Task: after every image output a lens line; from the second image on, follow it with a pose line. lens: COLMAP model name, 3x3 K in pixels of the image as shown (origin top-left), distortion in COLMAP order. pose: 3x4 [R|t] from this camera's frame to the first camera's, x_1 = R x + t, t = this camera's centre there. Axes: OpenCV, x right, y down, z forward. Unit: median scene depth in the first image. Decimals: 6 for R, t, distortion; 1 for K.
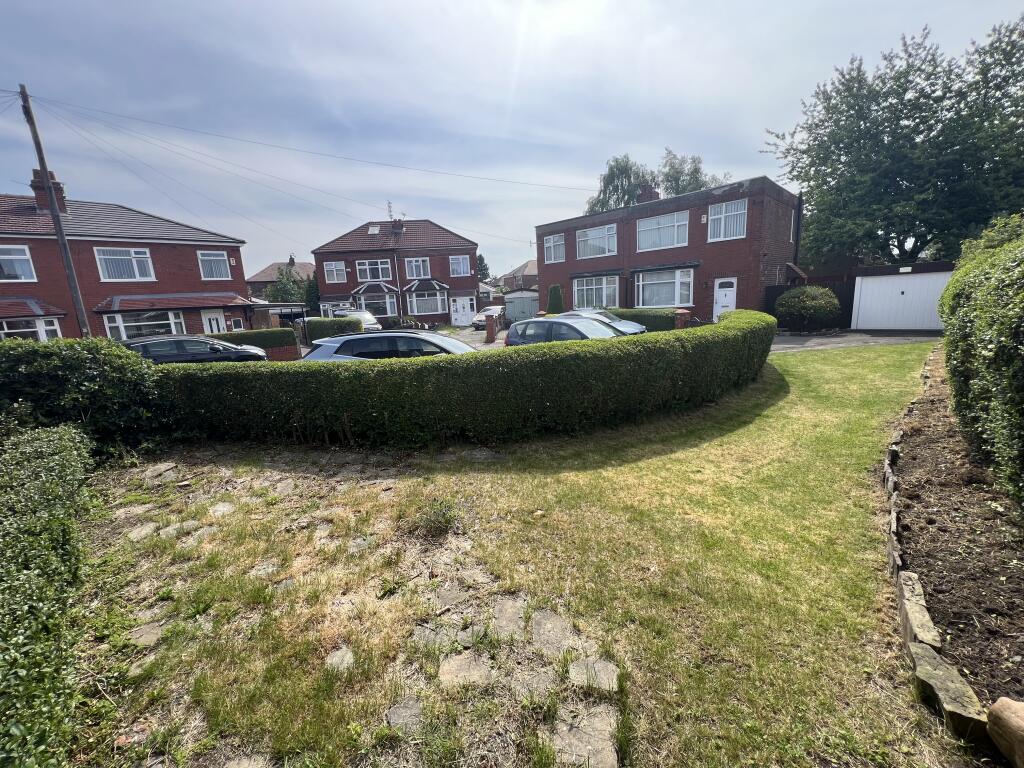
lens RADIAL K [[412.4, 0, 510.6], [0, 412.4, 381.8], [0, 0, 1]] dist [0.000814, 0.000296]
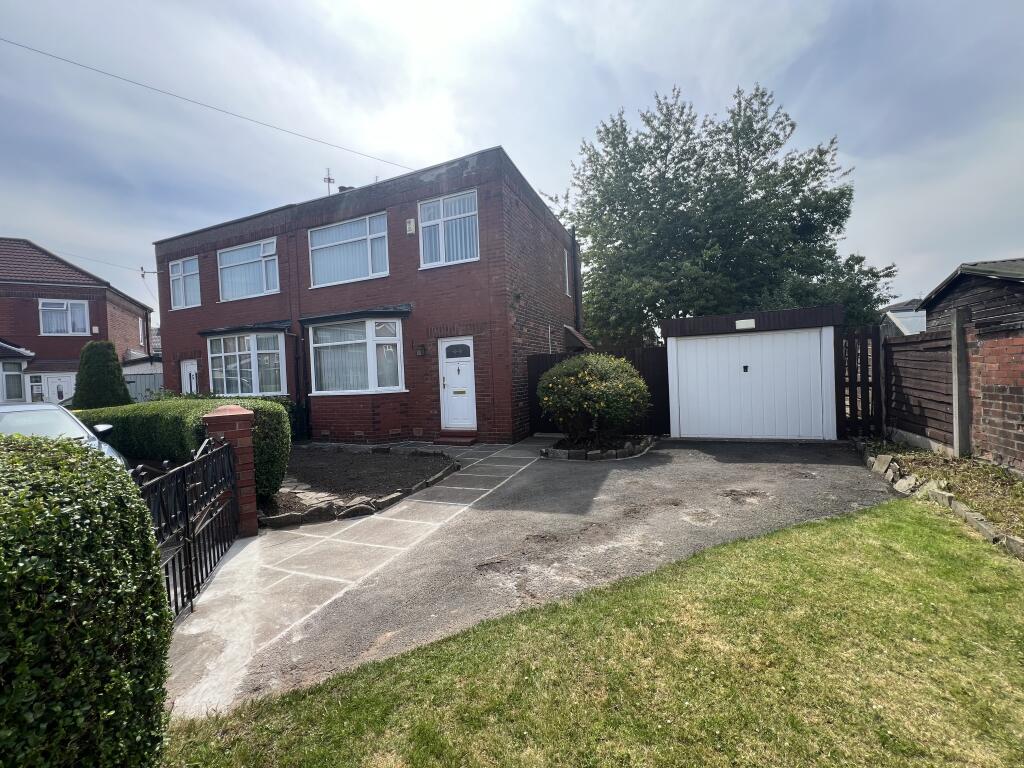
lens RADIAL K [[412.4, 0, 510.6], [0, 412.4, 381.8], [0, 0, 1]] dist [0.000814, 0.000296]
pose [[0.923490, 0.008295, 0.383532, 0.372667], [0.066954, 0.980937, -0.182430, -0.096446], [-0.377734, 0.194151, 0.905330, 0.501780]]
